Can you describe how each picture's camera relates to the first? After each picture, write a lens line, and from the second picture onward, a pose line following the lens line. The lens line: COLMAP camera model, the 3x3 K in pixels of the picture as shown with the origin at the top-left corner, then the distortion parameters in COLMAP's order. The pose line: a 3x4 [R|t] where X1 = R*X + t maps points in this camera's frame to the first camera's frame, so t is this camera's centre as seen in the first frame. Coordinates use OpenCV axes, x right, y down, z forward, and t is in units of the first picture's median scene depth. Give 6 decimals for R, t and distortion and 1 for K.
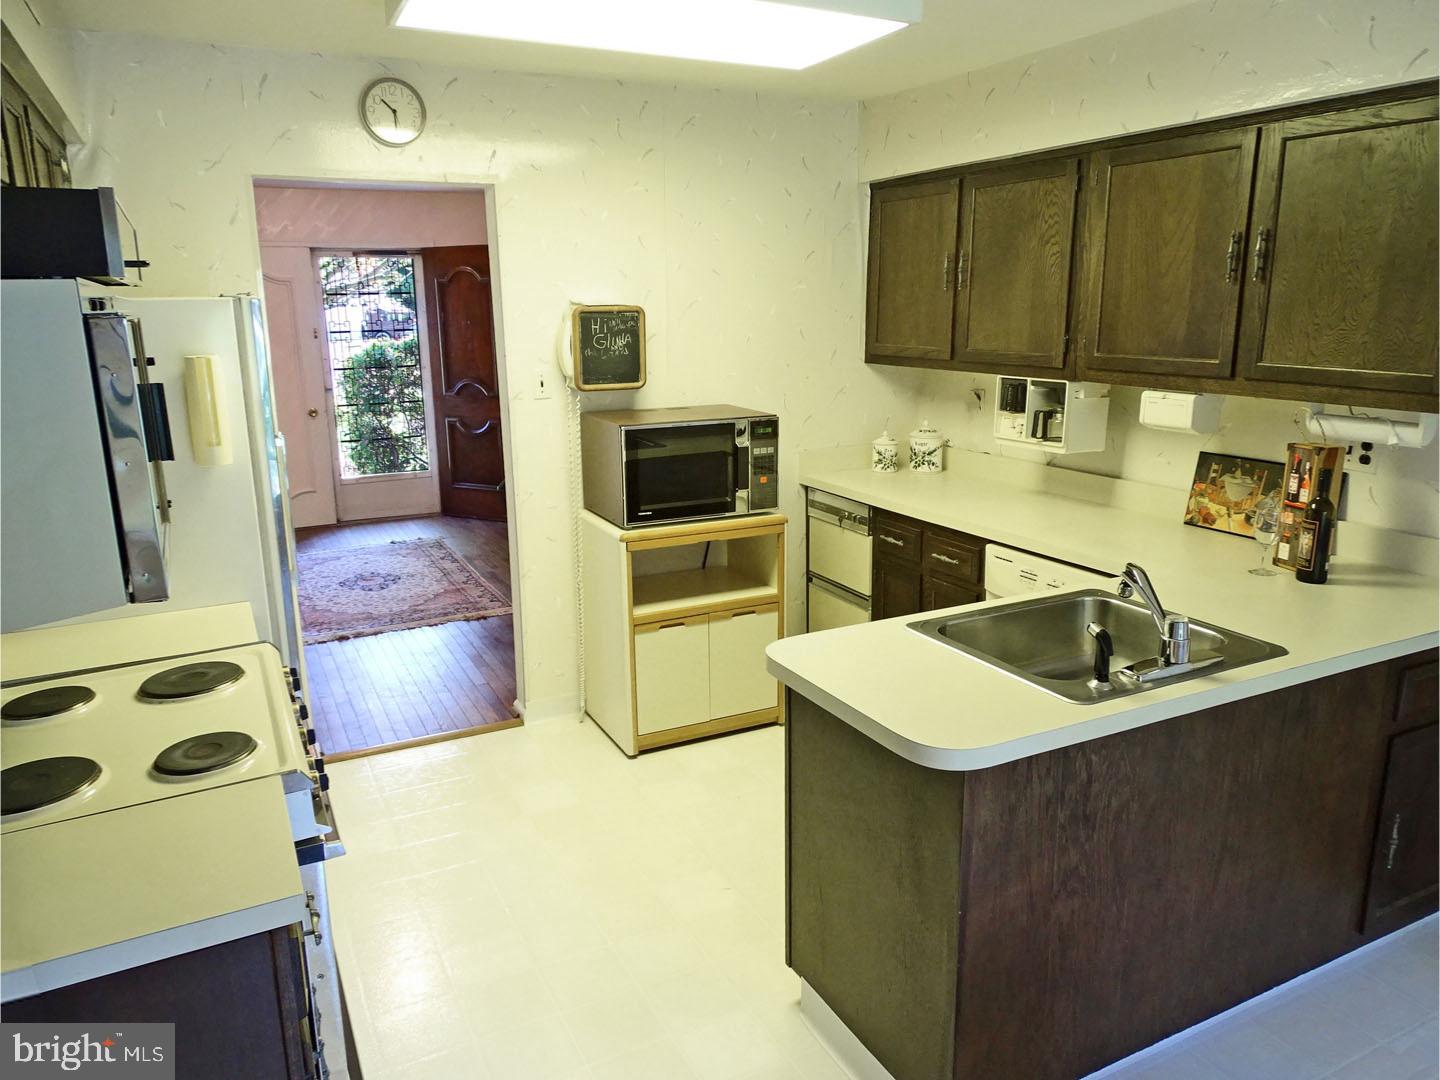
lens RADIAL K [[1023.0, 0, 720.0], [0, 1023.0, 540.0], [0, 0, 1]] dist [0.006555, -0.000581]
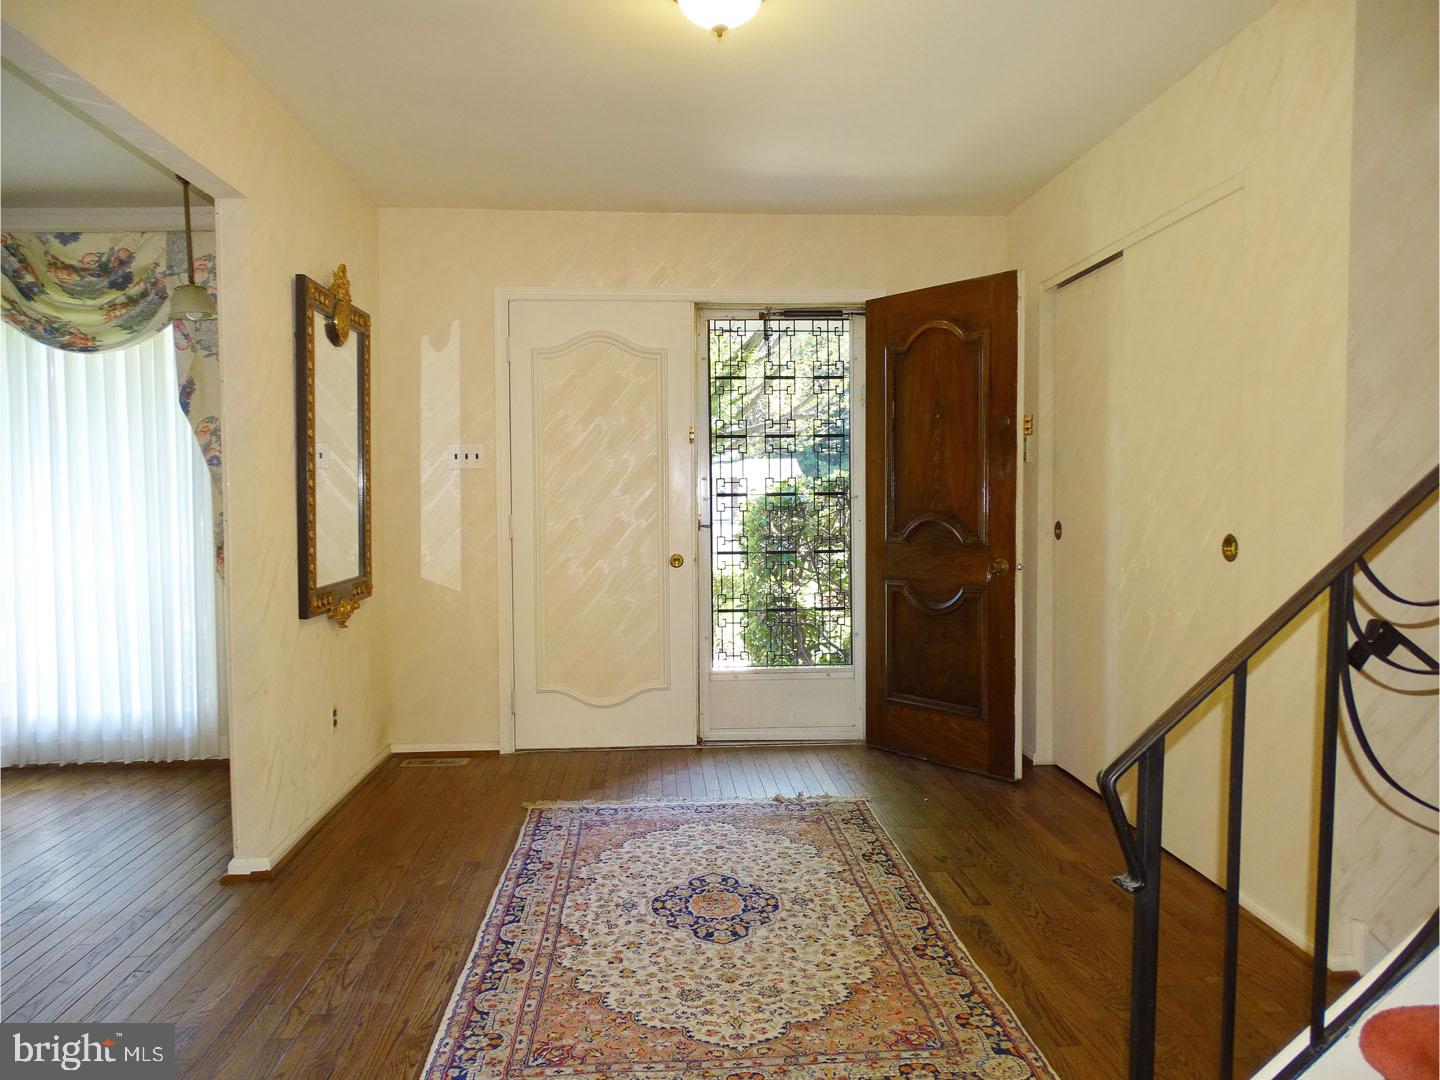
lens RADIAL K [[1023.0, 0, 720.0], [0, 1023.0, 540.0], [0, 0, 1]] dist [0.006555, -0.000581]
pose [[0.921453, 0.025684, -0.387639, -0.165105], [-0.097704, 0.981062, -0.167248, -0.044988], [0.376003, 0.191985, 0.906512, 0.551842]]
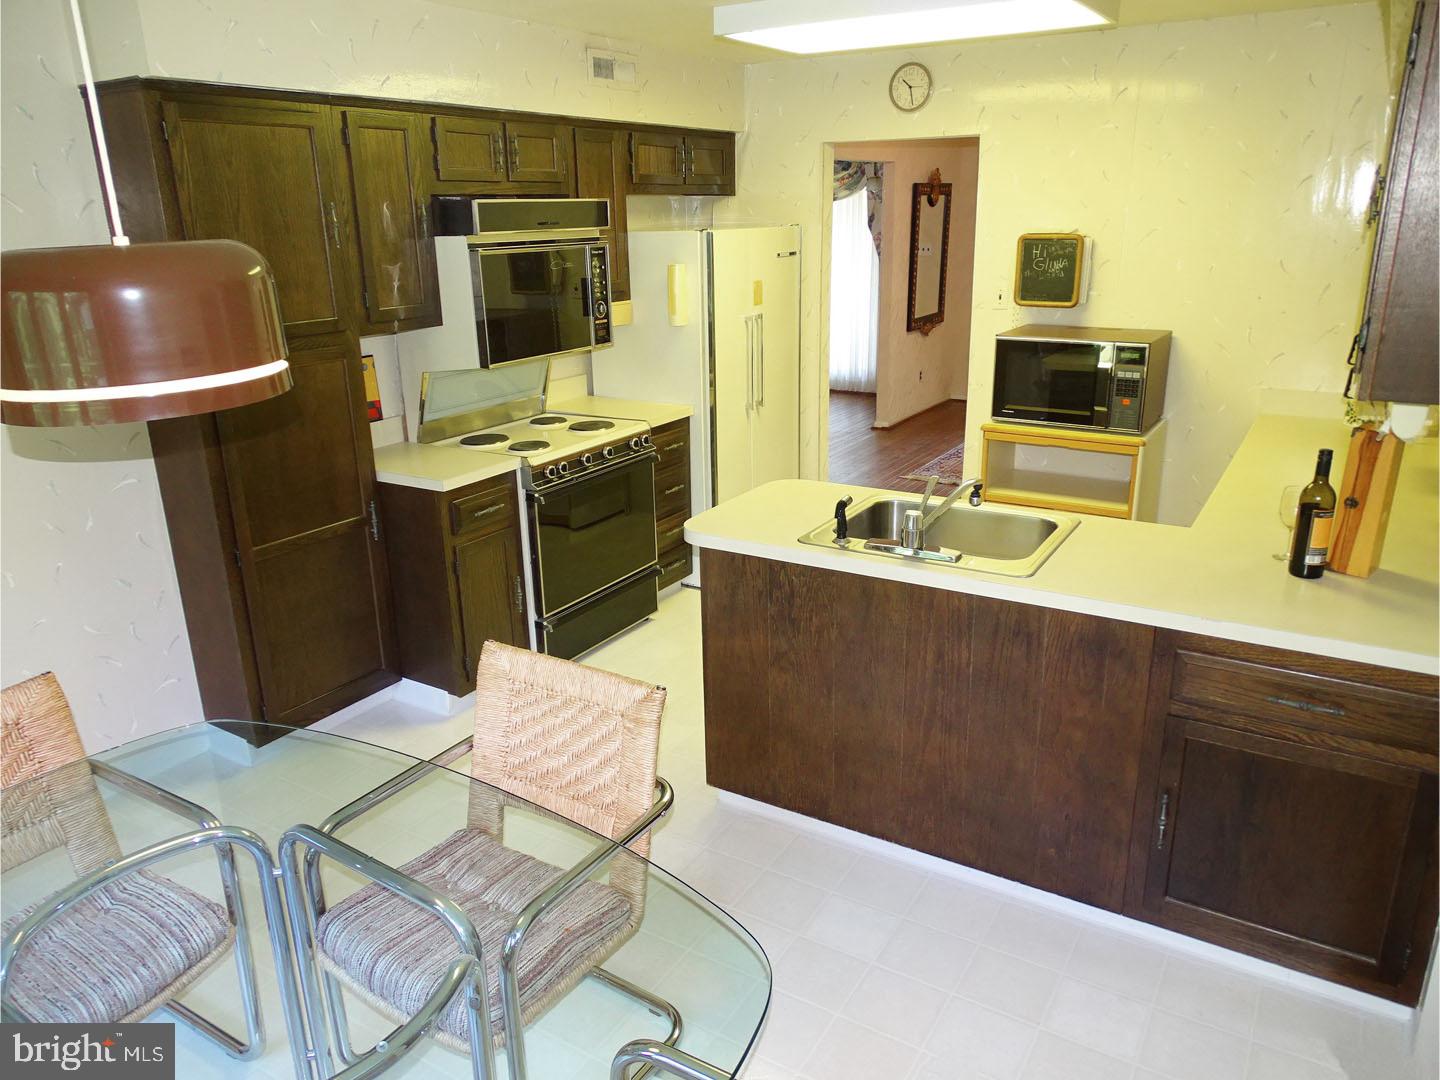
lens RADIAL K [[1019.8, 0, 720.0], [0, 1019.8, 551.4], [0, 0, 1]] dist [0.001708, 0.000977]
pose [[0.521735, 0.278269, -0.806448, 0.458266], [-0.183497, 0.959785, 0.212465, -0.036145], [0.833140, 0.037131, 0.551815, 0.032299]]
